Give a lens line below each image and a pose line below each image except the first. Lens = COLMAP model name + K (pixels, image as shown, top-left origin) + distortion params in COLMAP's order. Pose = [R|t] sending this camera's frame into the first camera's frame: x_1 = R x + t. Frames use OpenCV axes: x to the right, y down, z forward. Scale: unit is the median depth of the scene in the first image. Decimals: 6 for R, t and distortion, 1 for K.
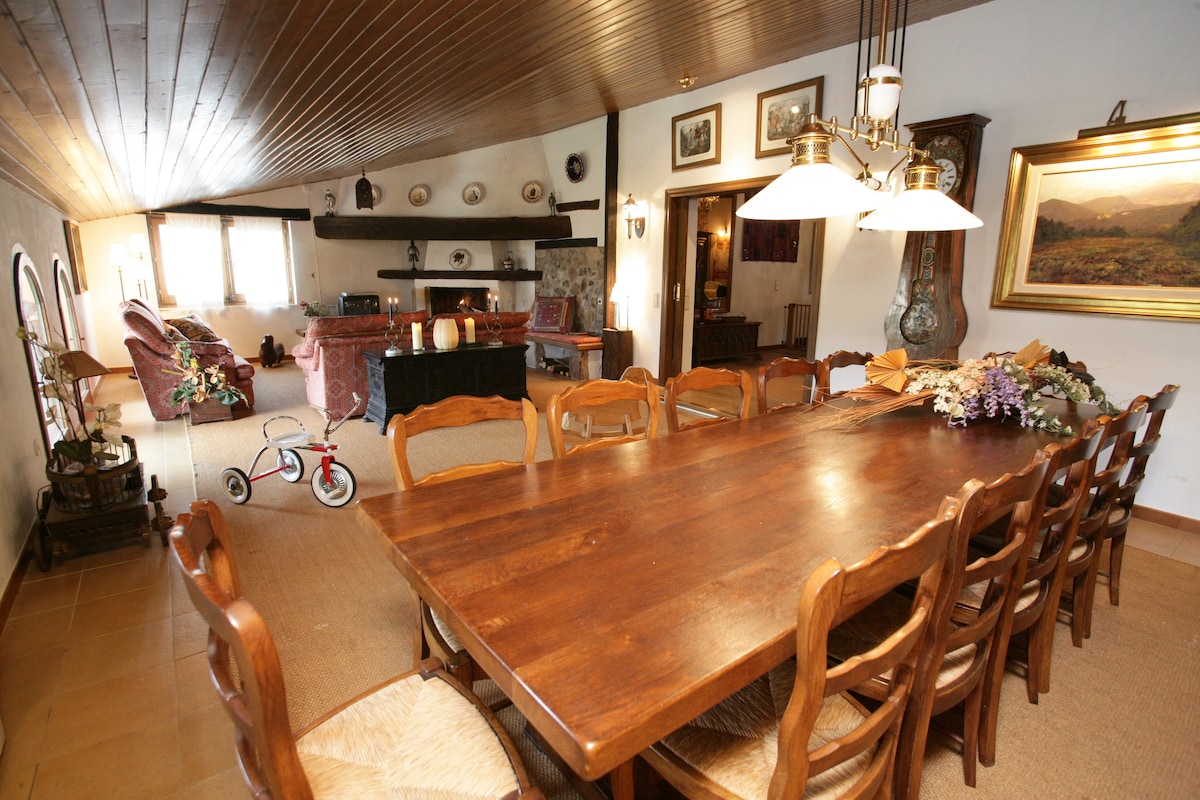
lens RADIAL K [[554.8, 0, 600.0], [0, 554.8, 400.0], [0, 0, 1]] dist [-0.074207, 0.031624]
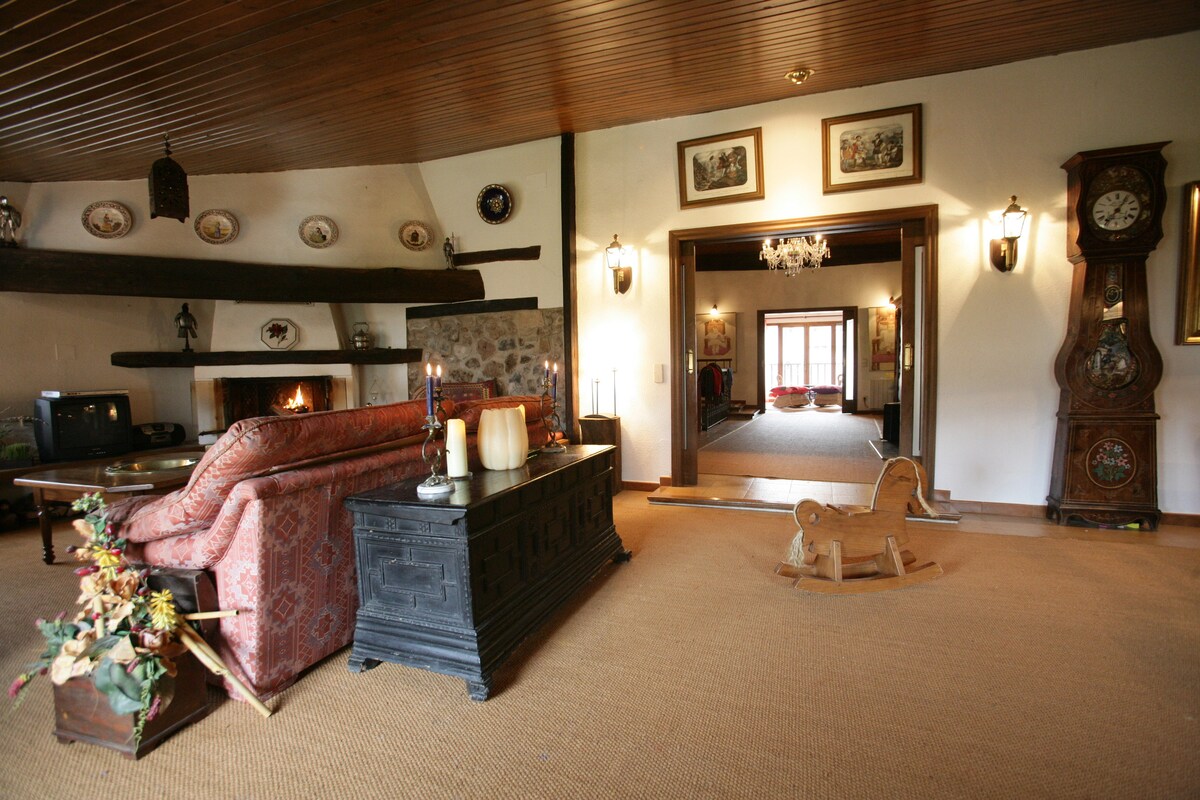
lens RADIAL K [[554.8, 0, 600.0], [0, 554.8, 400.0], [0, 0, 1]] dist [-0.074207, 0.031624]
pose [[0.859115, -0.061307, 0.508098, -0.308978], [0.148603, 0.979908, -0.133030, -0.050899], [-0.489734, 0.189793, 0.850964, 0.358684]]
